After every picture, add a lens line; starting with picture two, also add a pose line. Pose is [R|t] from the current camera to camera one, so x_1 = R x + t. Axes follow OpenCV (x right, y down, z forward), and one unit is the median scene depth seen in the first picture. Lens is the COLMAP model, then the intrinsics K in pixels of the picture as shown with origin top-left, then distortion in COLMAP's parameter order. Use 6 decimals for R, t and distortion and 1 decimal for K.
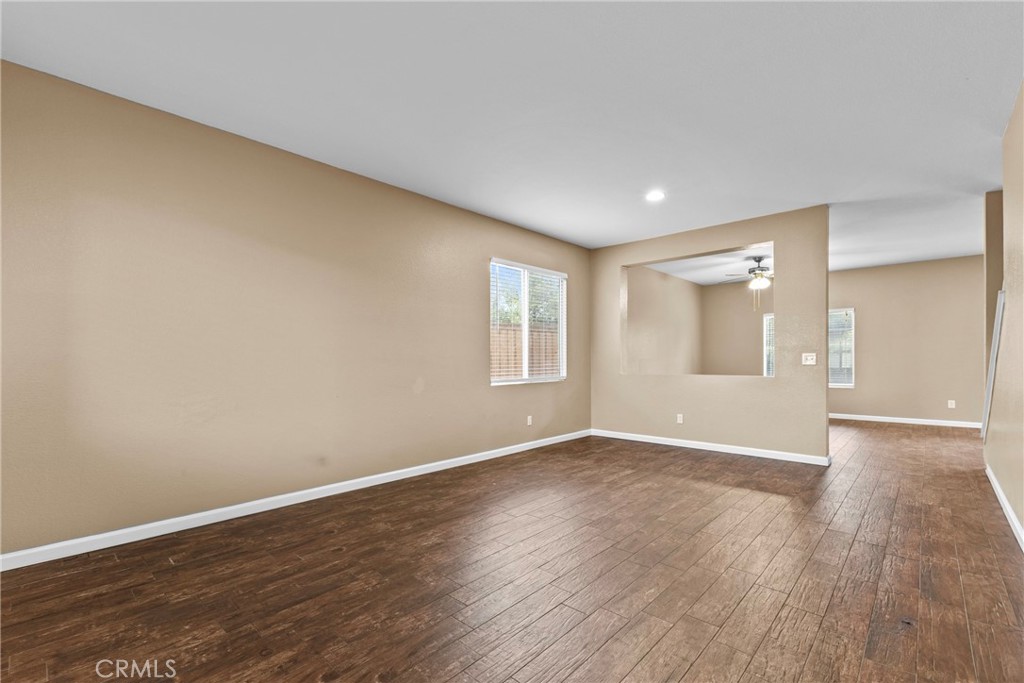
lens RADIAL K [[441.0, 0, 511.2], [0, 441.0, 358.3], [0, 0, 1]] dist [-0.000200, 0.000121]
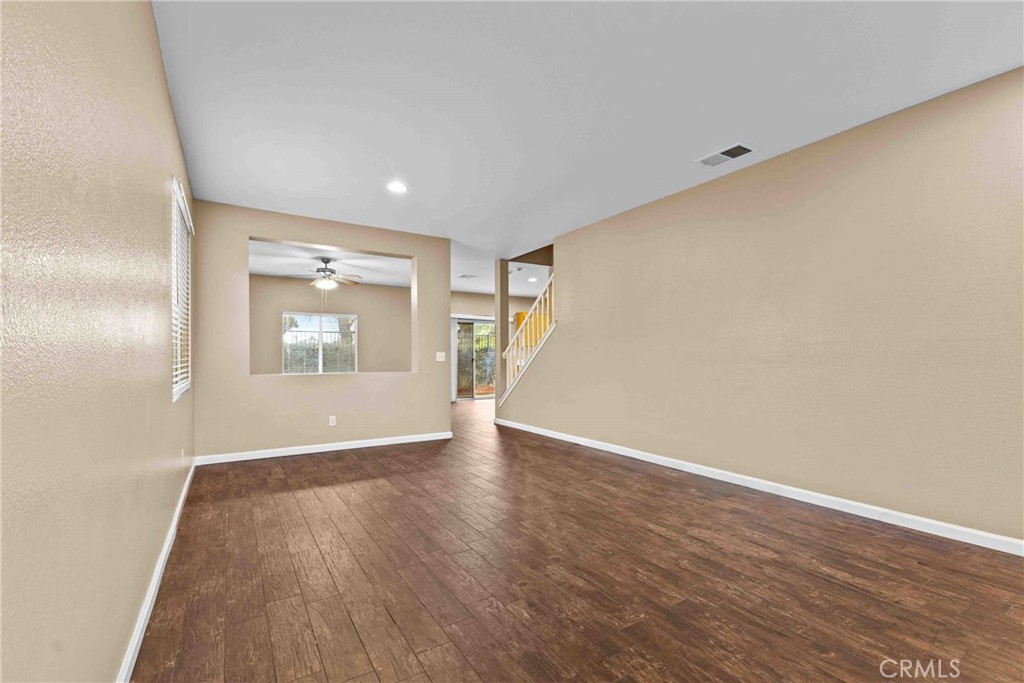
lens RADIAL K [[443.1, 0, 512.0], [0, 443.1, 341.5], [0, 0, 1]] dist [0.002736, 0.000422]
pose [[0.273136, 0.033327, 0.961398, -0.533758], [-0.001129, 0.999410, -0.034324, 0.002719], [-0.961975, 0.008290, 0.273012, 0.486866]]
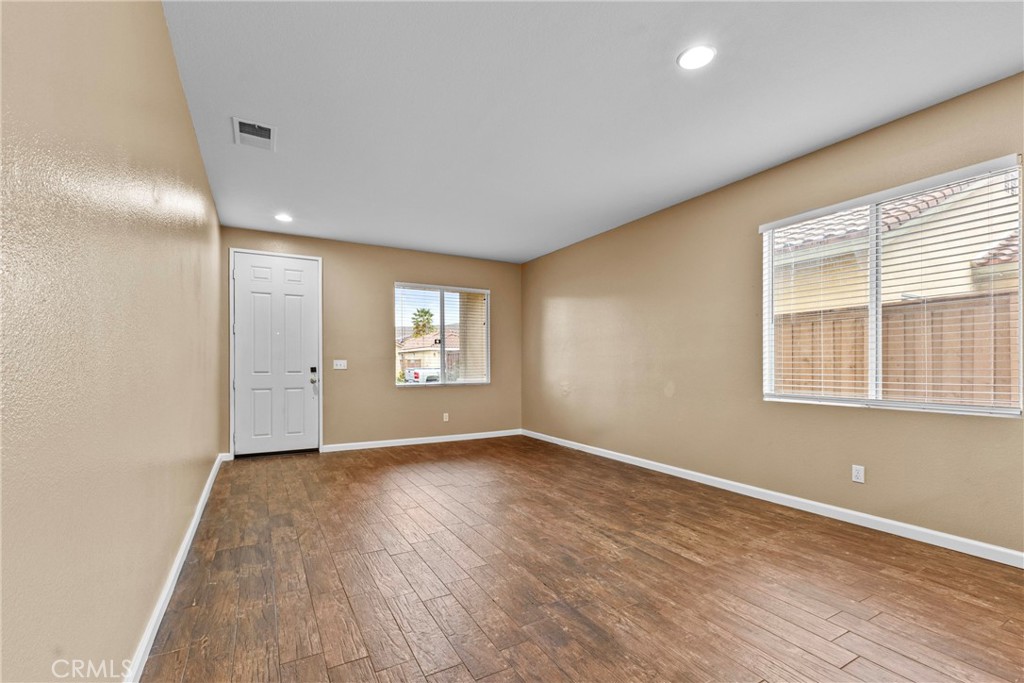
lens RADIAL K [[451.5, 0, 514.1], [0, 451.5, 379.0], [0, 0, 1]] dist [0.000732, 0.000126]
pose [[-0.296489, 0.035960, -0.954359, 0.881272], [0.003025, 0.999321, 0.036714, -0.001789], [0.955031, 0.007999, -0.296397, 0.929351]]
